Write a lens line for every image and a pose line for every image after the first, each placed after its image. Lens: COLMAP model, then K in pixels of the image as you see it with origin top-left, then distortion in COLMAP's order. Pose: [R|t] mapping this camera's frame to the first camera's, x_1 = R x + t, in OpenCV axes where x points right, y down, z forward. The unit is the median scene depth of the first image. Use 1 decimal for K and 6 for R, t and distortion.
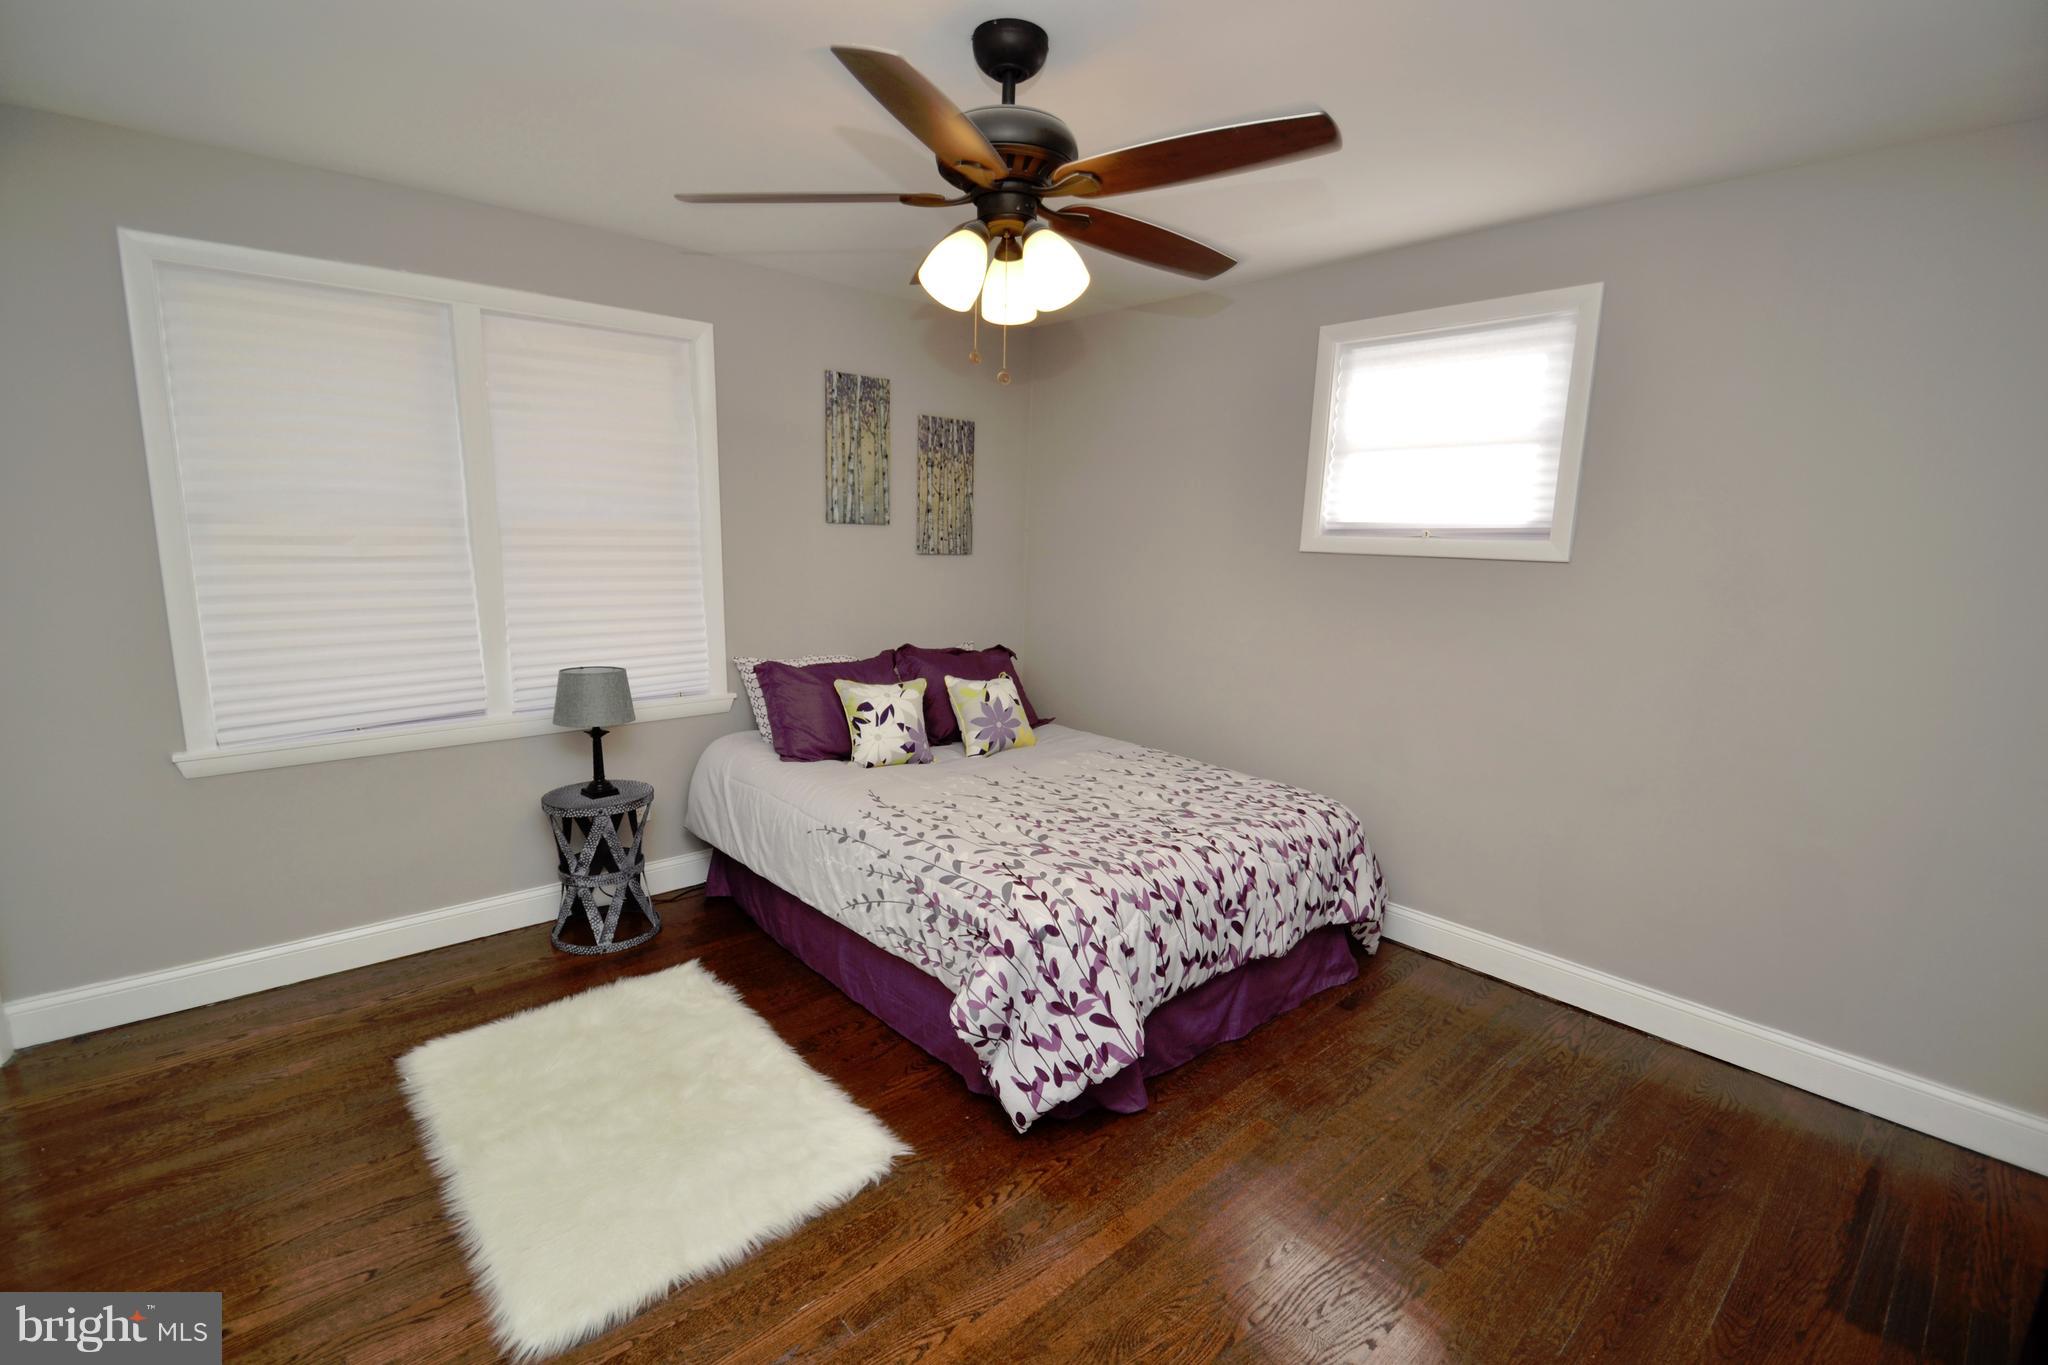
lens RADIAL K [[908.6, 0, 1014.3], [0, 908.6, 685.3], [0, 0, 1]] dist [0.000932, 0.000050]
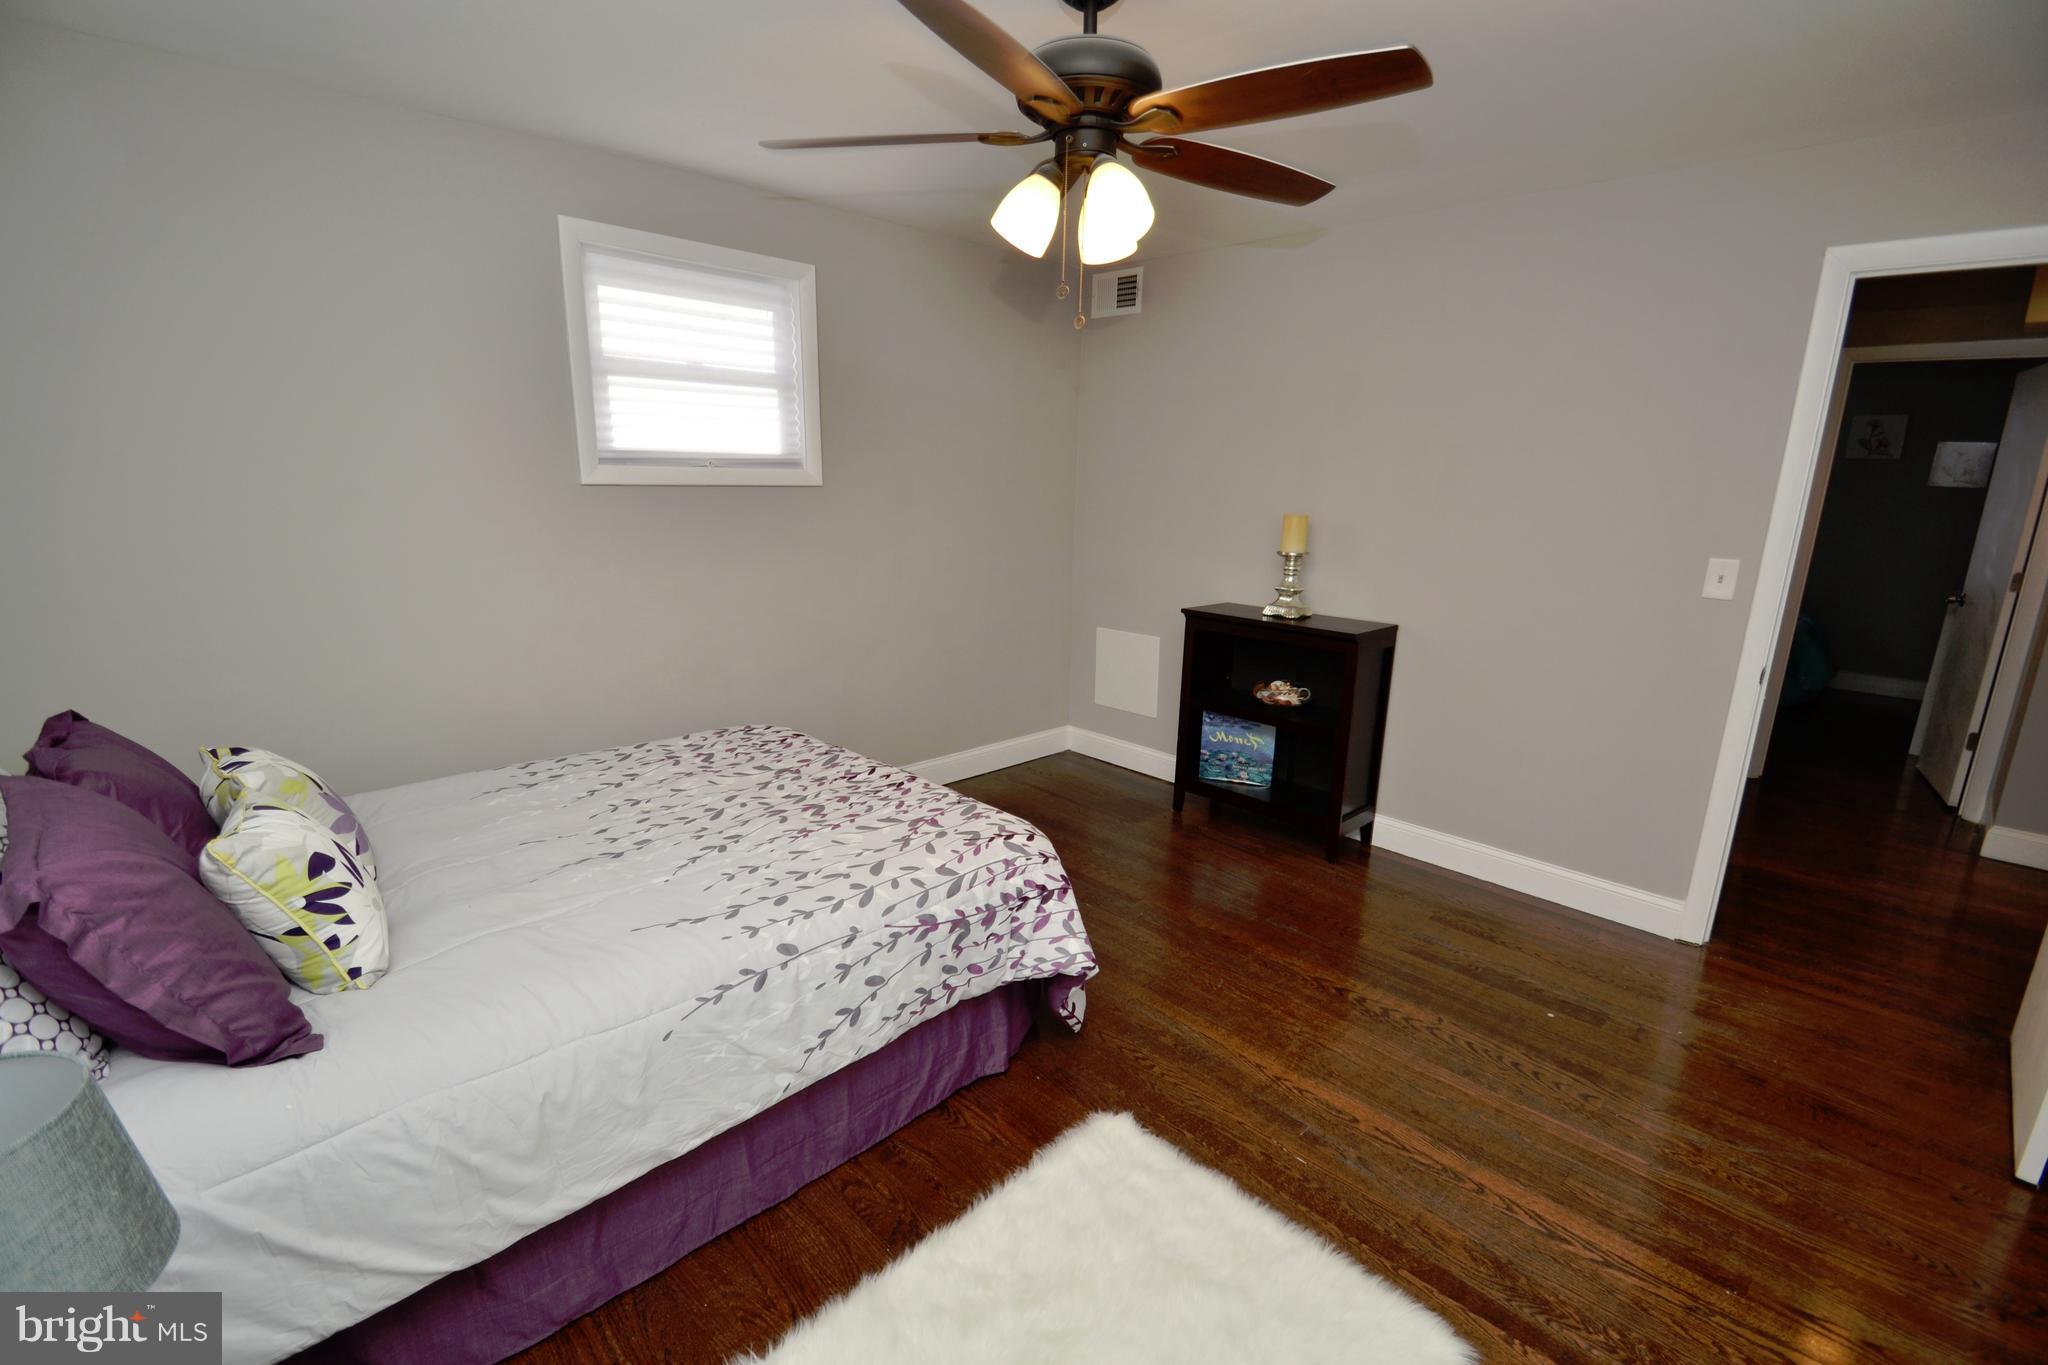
lens RADIAL K [[908.6, 0, 1014.3], [0, 908.6, 685.3], [0, 0, 1]] dist [0.000932, 0.000050]
pose [[-0.044552, -0.249771, 0.967280, -0.743764], [0.149497, 0.955671, 0.253659, -0.155224], [-0.987758, 0.155907, -0.005237, 0.795874]]
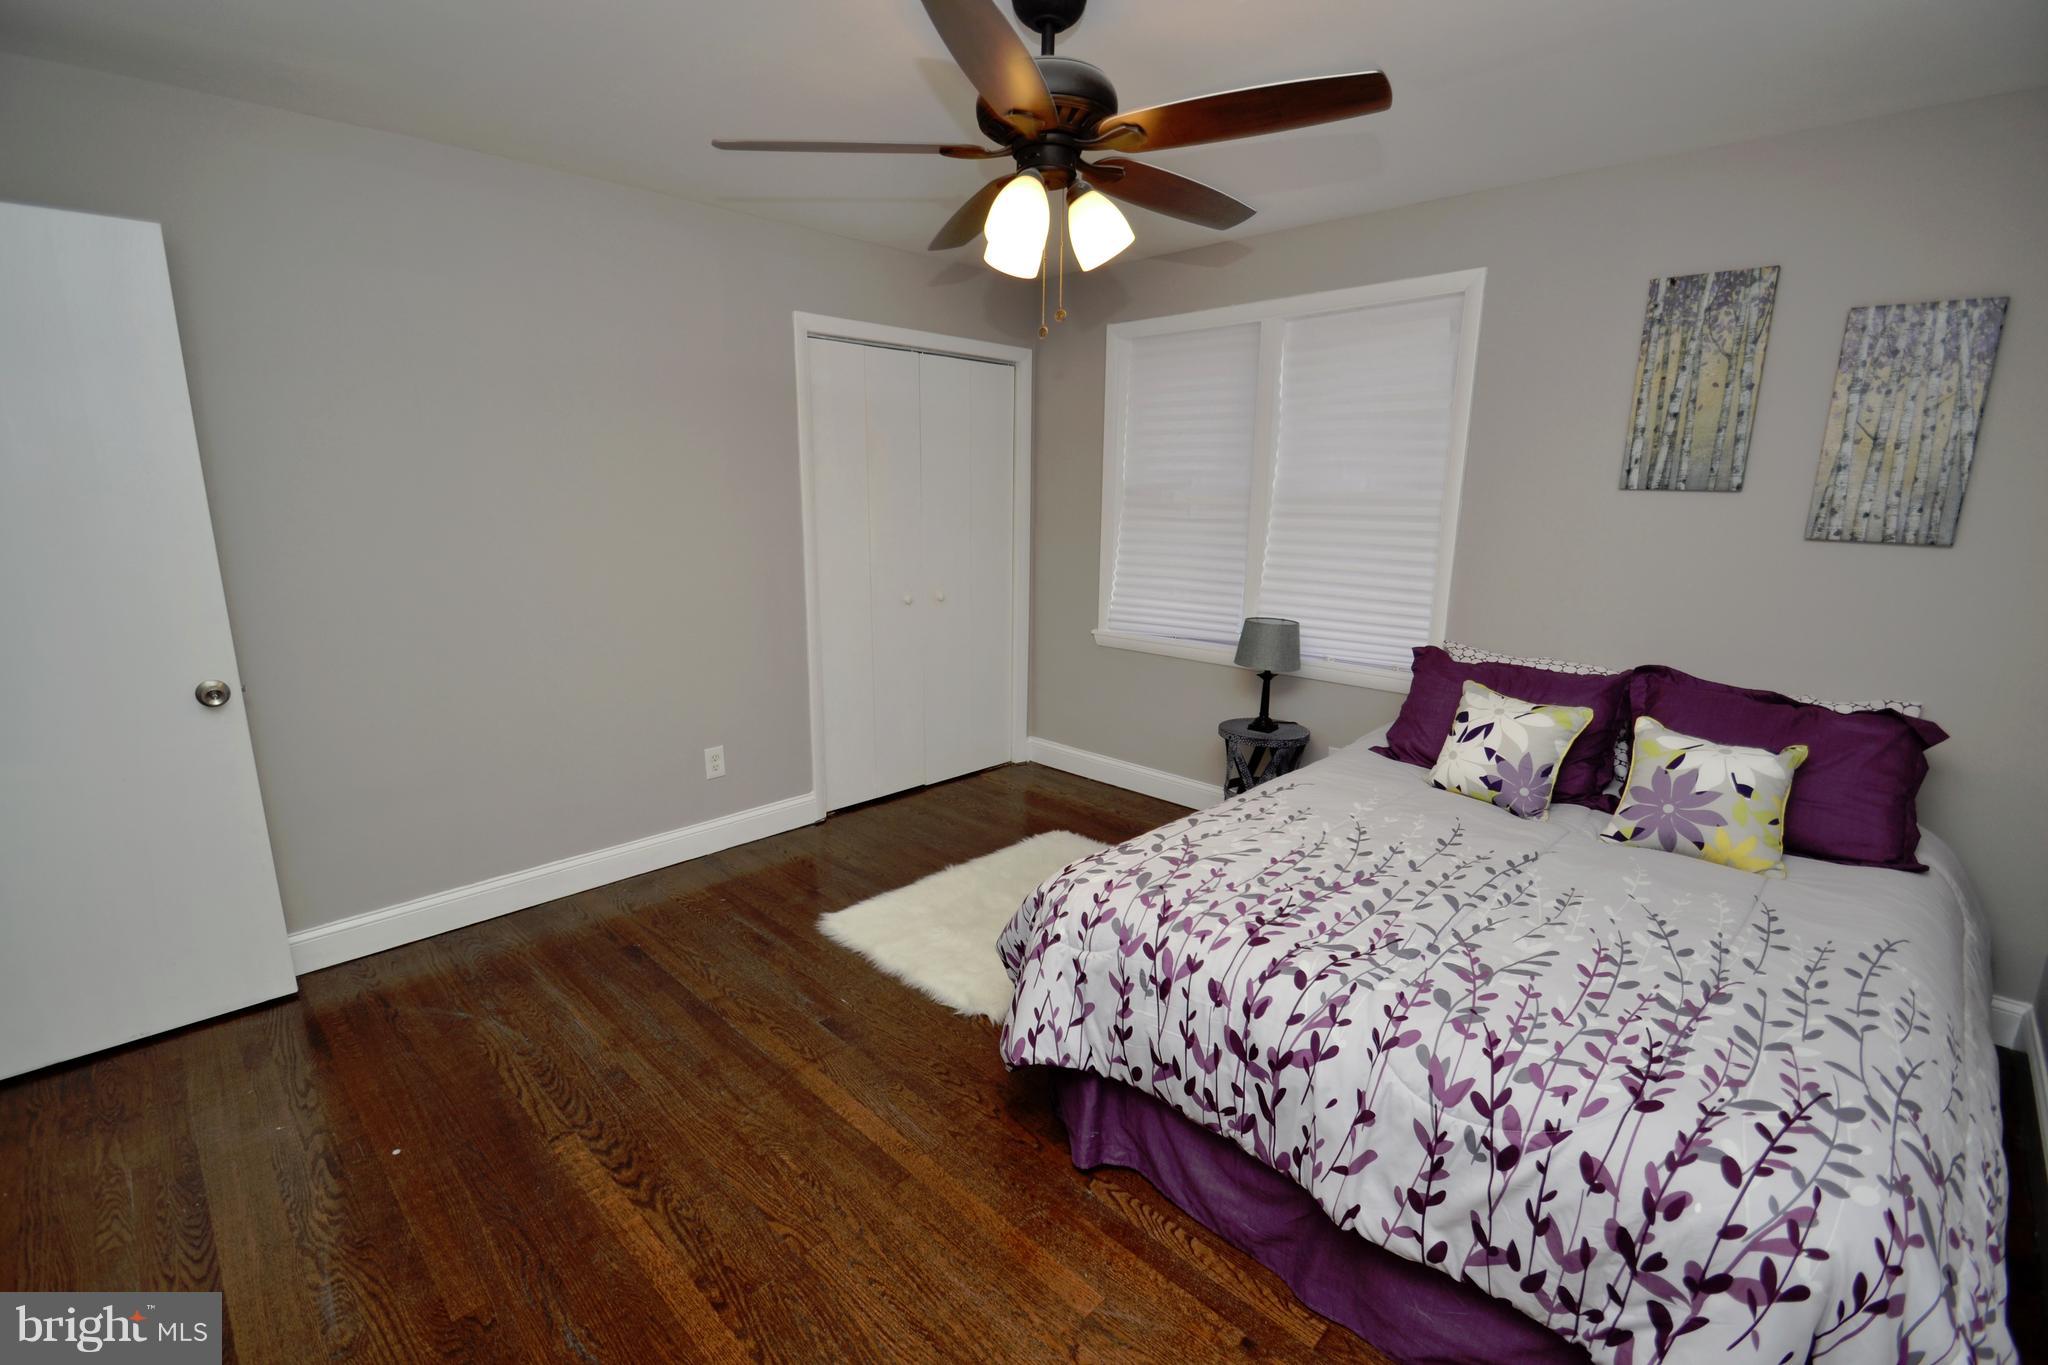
lens RADIAL K [[904.7, 0, 1021.1], [0, 904.7, 698.0], [0, 0, 1]] dist [-0.001314, -0.000590]
pose [[0.075076, 0.201203, -0.976668, 0.730683], [-0.180748, 0.965954, 0.185101, -0.087339], [0.980660, 0.162634, 0.108887, 0.652493]]
